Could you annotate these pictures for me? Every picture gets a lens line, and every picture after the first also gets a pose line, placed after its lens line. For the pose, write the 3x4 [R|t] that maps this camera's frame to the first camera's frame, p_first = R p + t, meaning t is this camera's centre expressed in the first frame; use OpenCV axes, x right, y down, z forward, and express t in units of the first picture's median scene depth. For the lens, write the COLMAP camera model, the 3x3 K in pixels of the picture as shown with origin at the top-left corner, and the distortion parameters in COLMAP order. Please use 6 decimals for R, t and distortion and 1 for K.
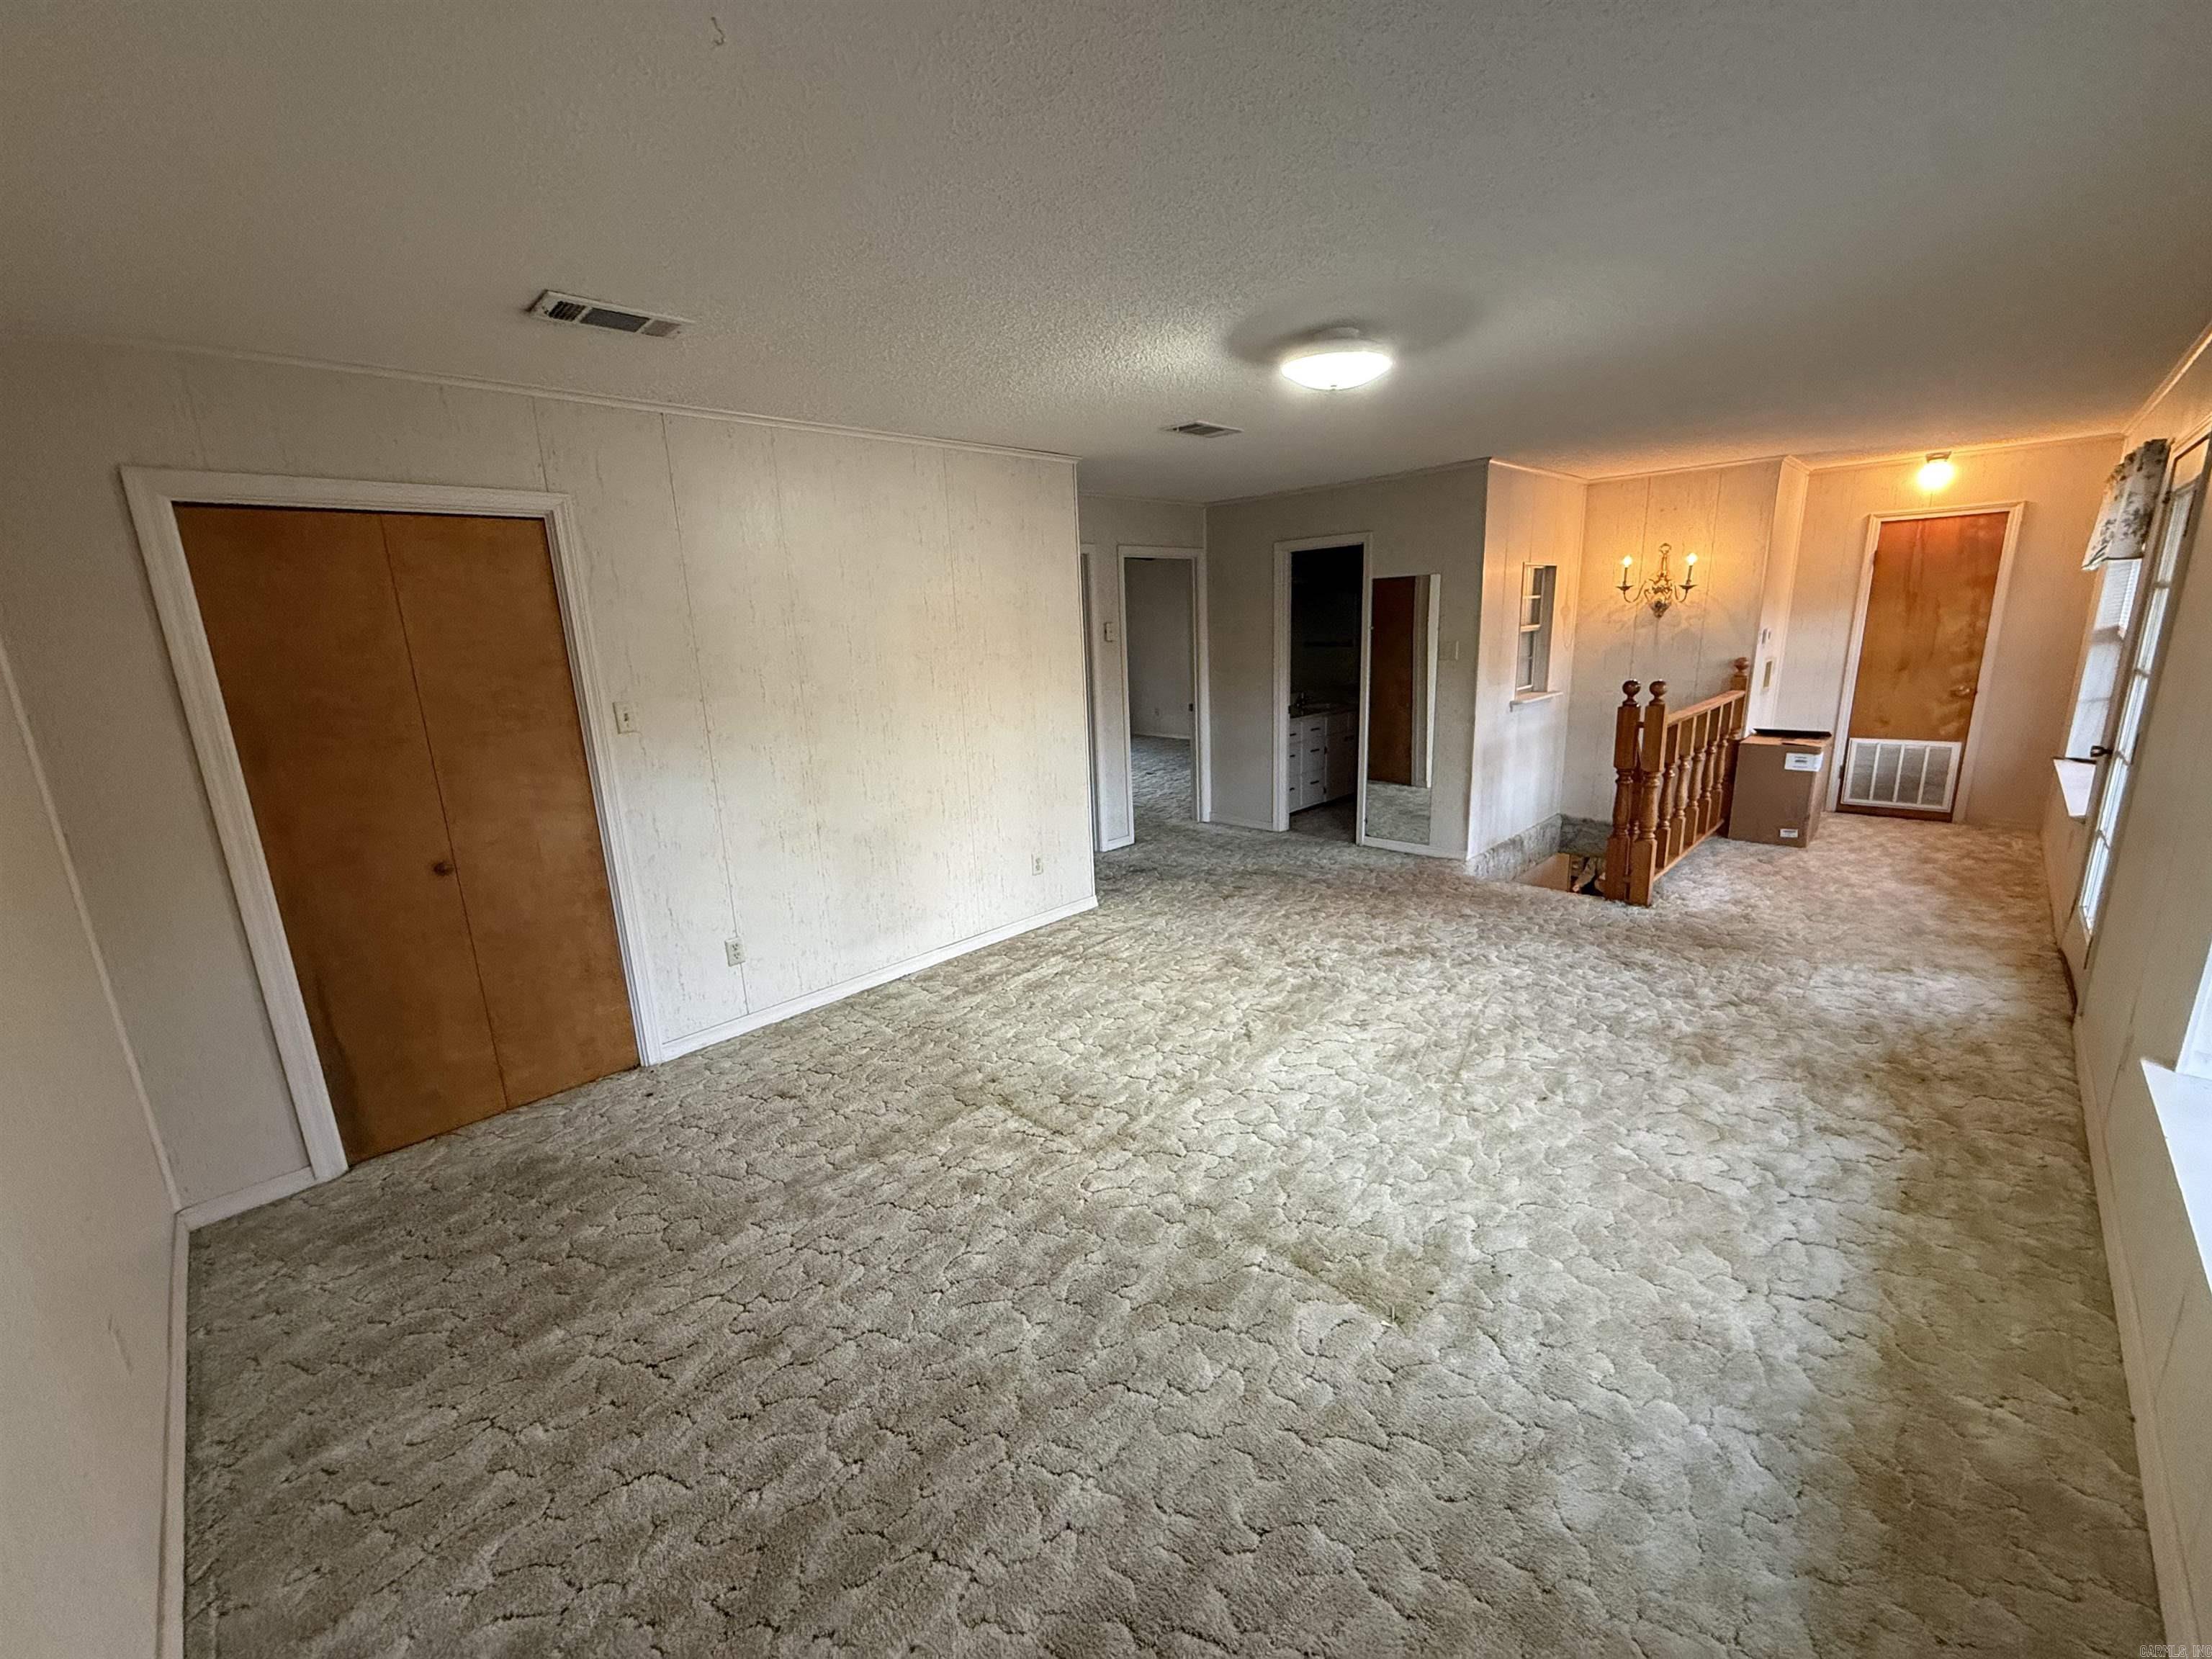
lens RADIAL K [[881.2, 0, 1095.5], [0, 881.2, 828.1], [0, 0, 1]] dist [0.000041, 0.000194]
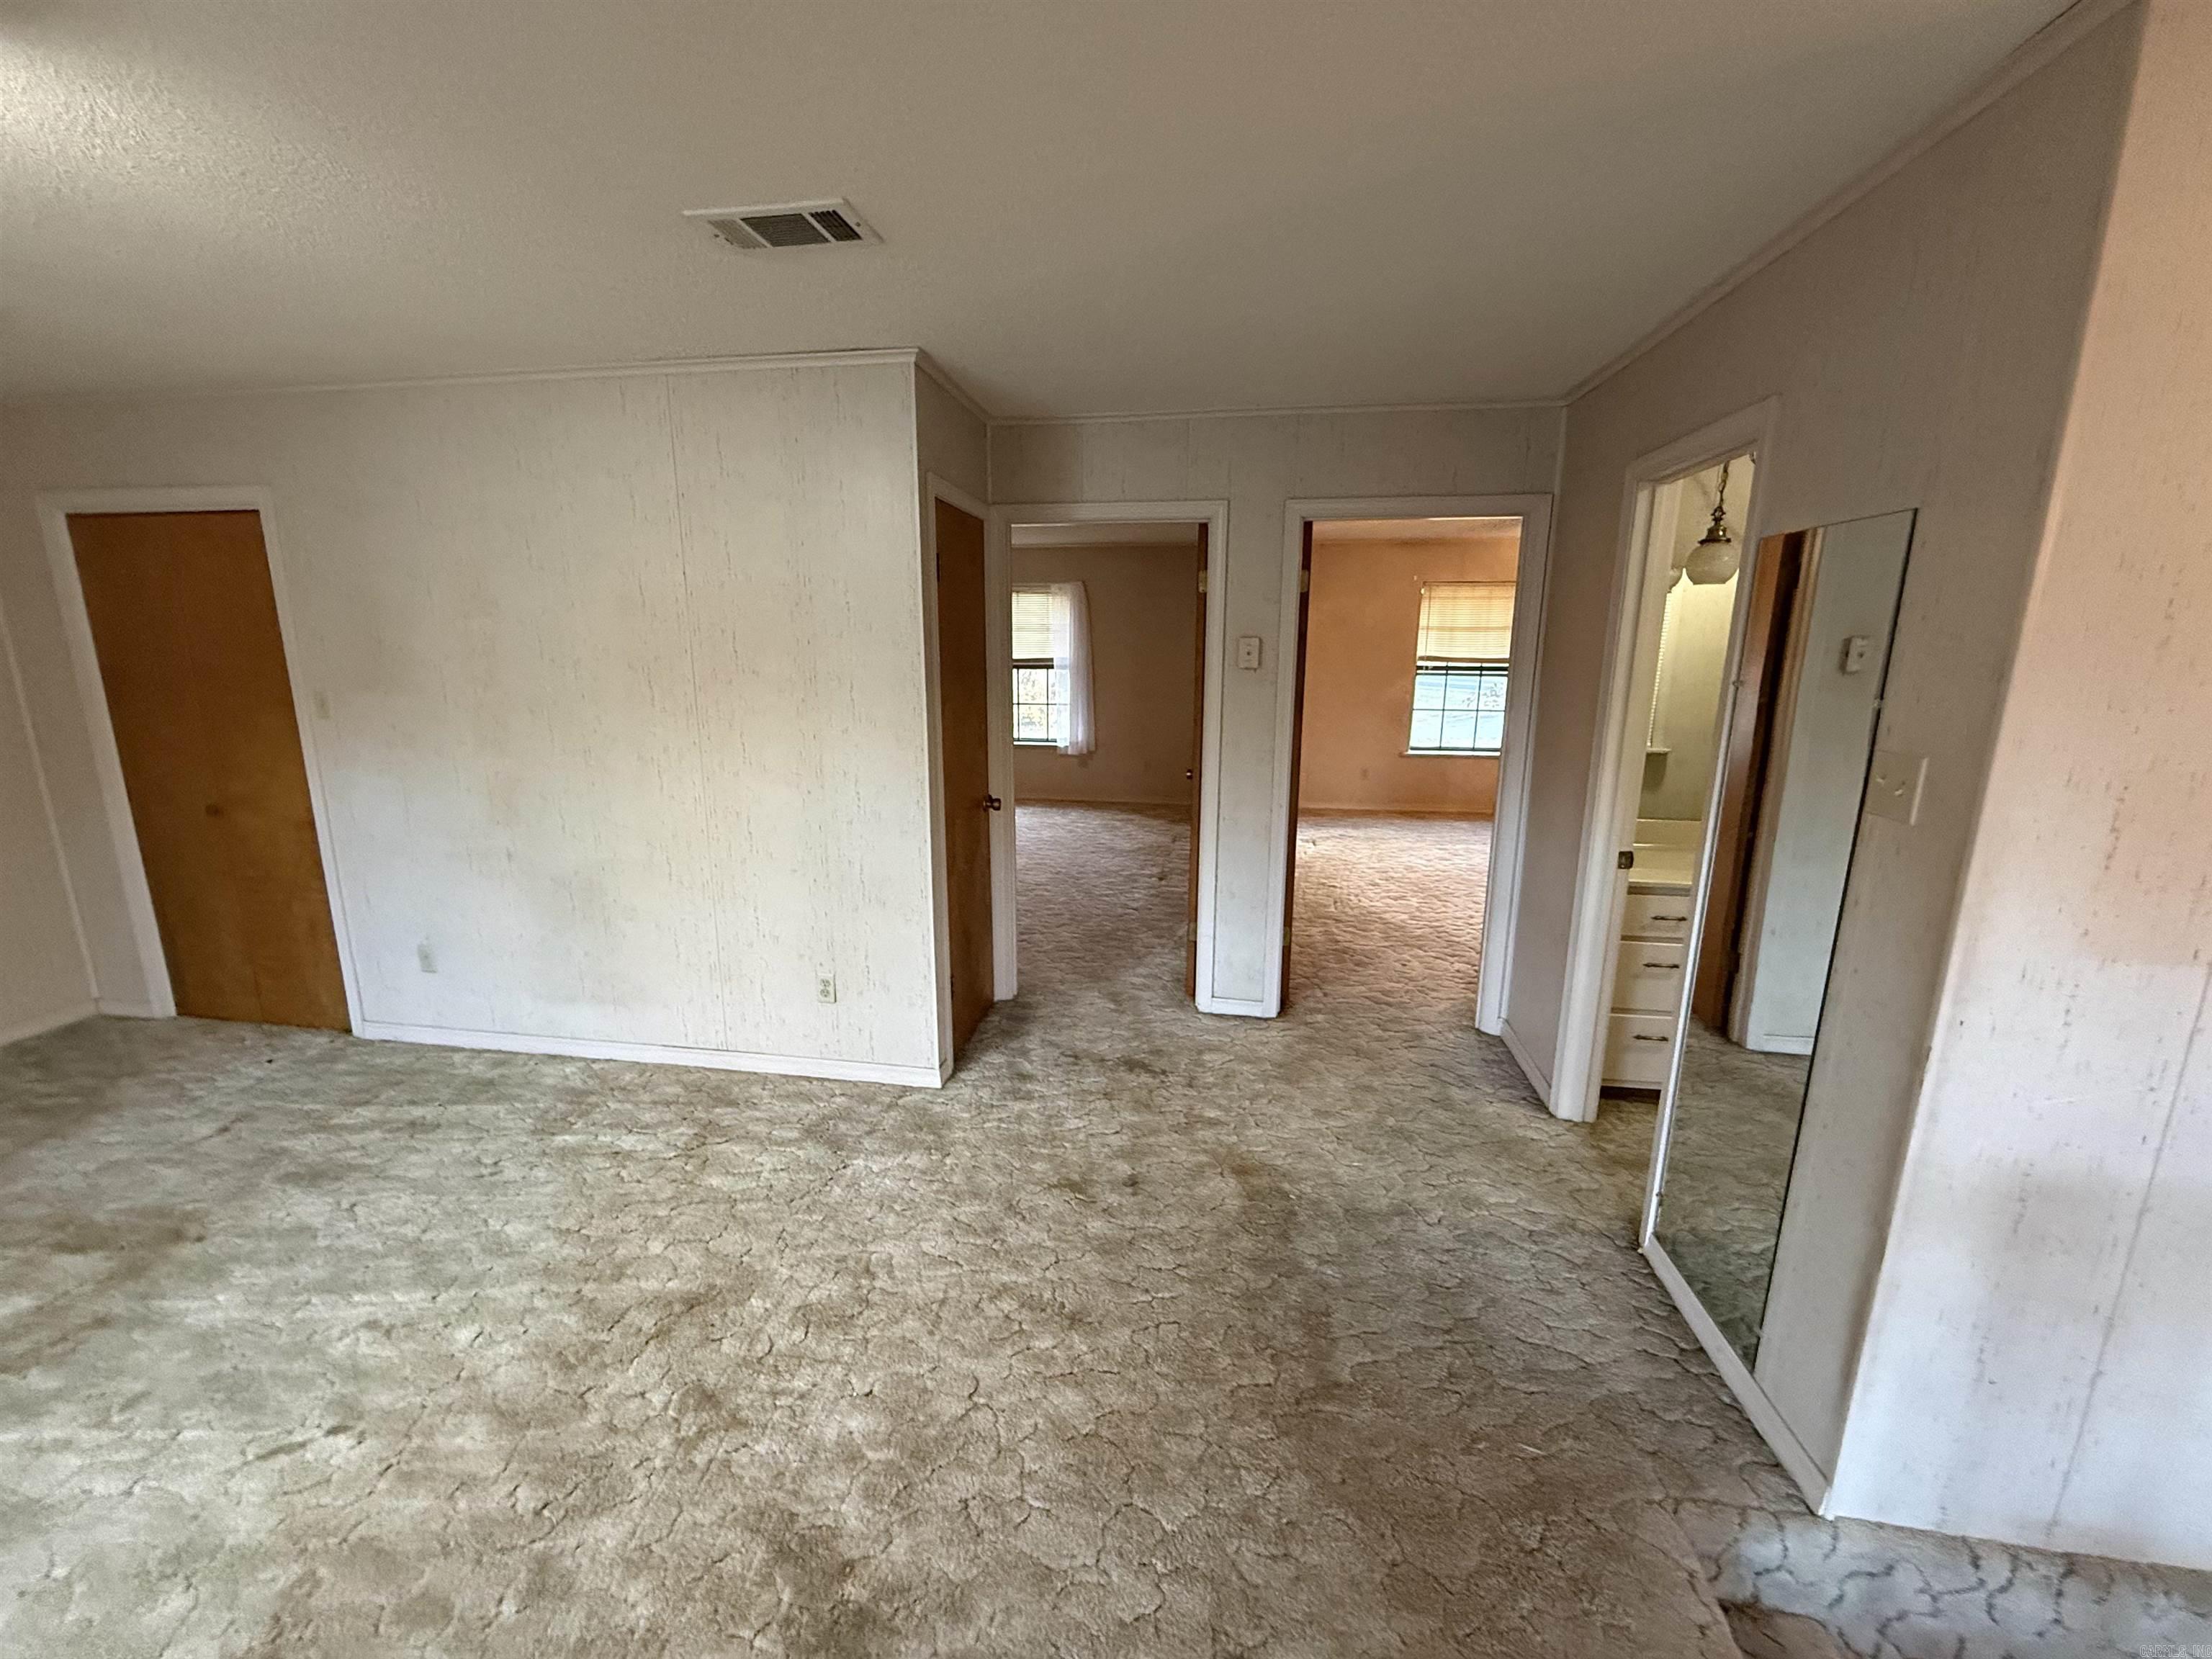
lens RADIAL K [[881.2, 0, 1101.7], [0, 881.2, 815.9], [0, 0, 1]] dist [0.000041, 0.000194]
pose [[0.587444, 0.202175, -0.783604, 0.908083], [-0.217753, 0.972069, 0.087558, -0.311202], [0.779418, 0.119197, 0.615060, 1.196994]]
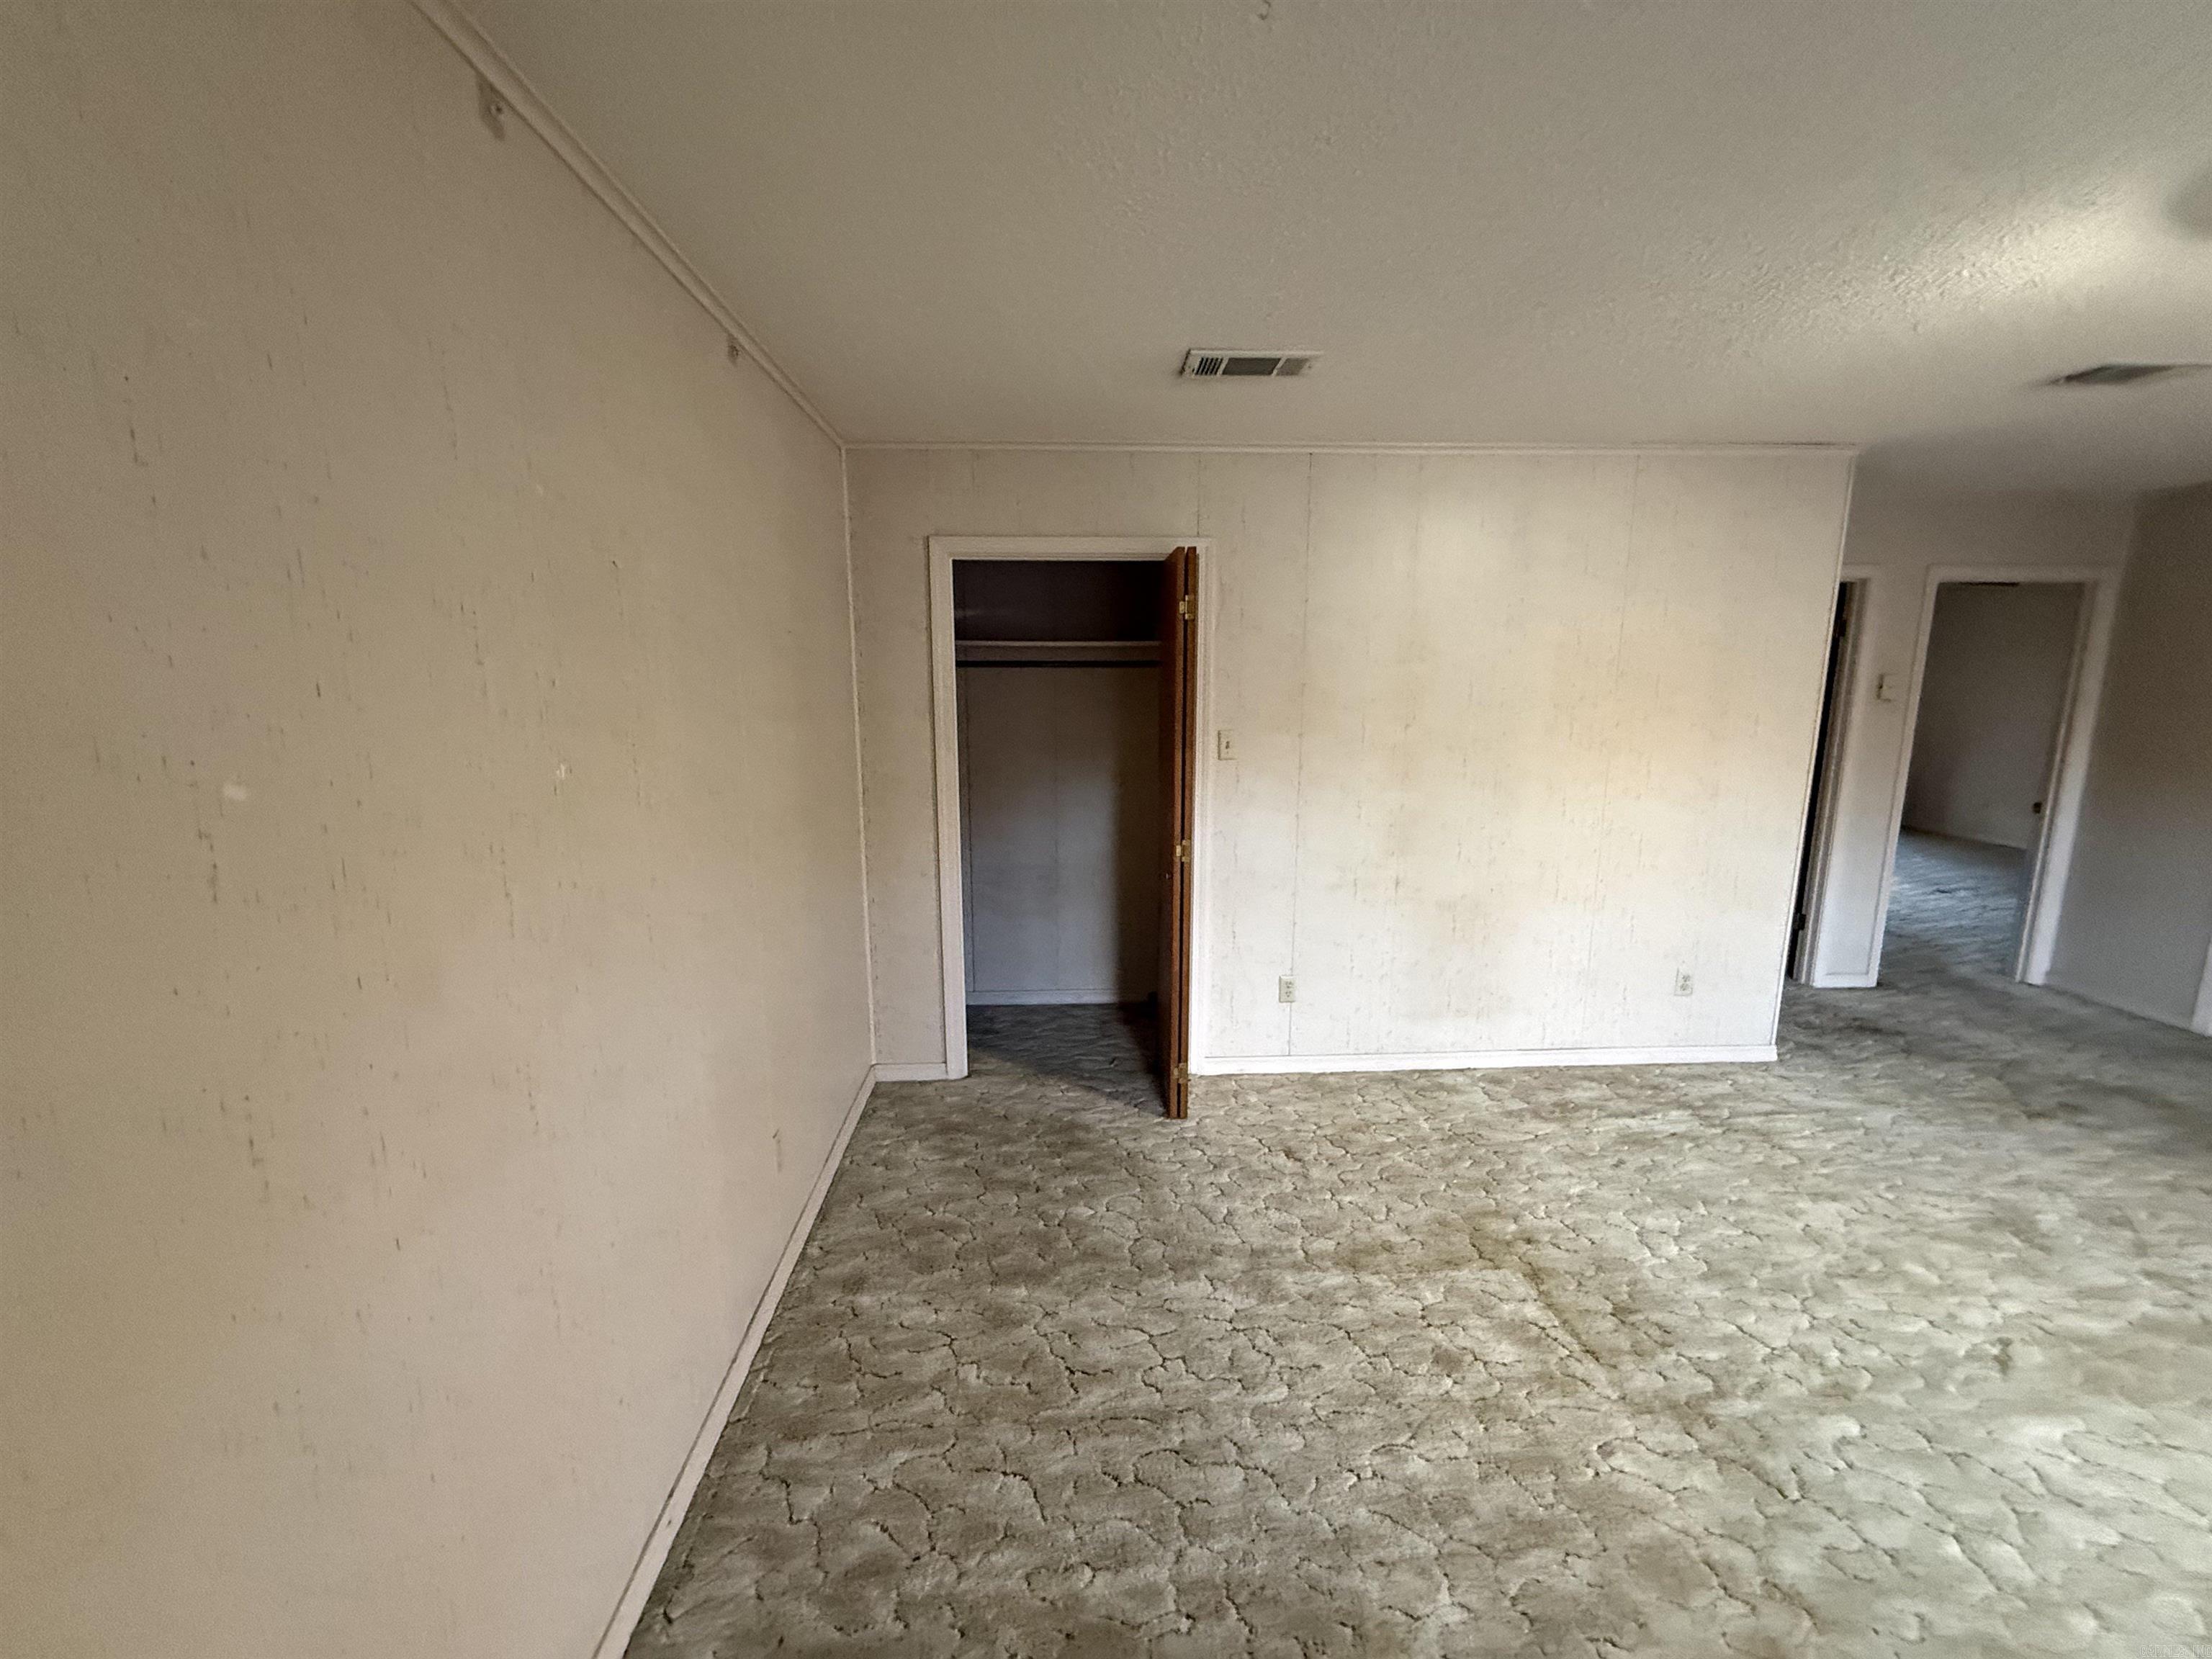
lens RADIAL K [[881.2, 0, 1092.7], [0, 881.2, 829.1], [0, 0, 1]] dist [0.000041, 0.000194]
pose [[0.734323, 0.156668, -0.660473, 0.067530], [-0.181593, 0.982877, 0.031247, -0.033957], [0.654059, 0.096992, 0.750199, 0.124790]]
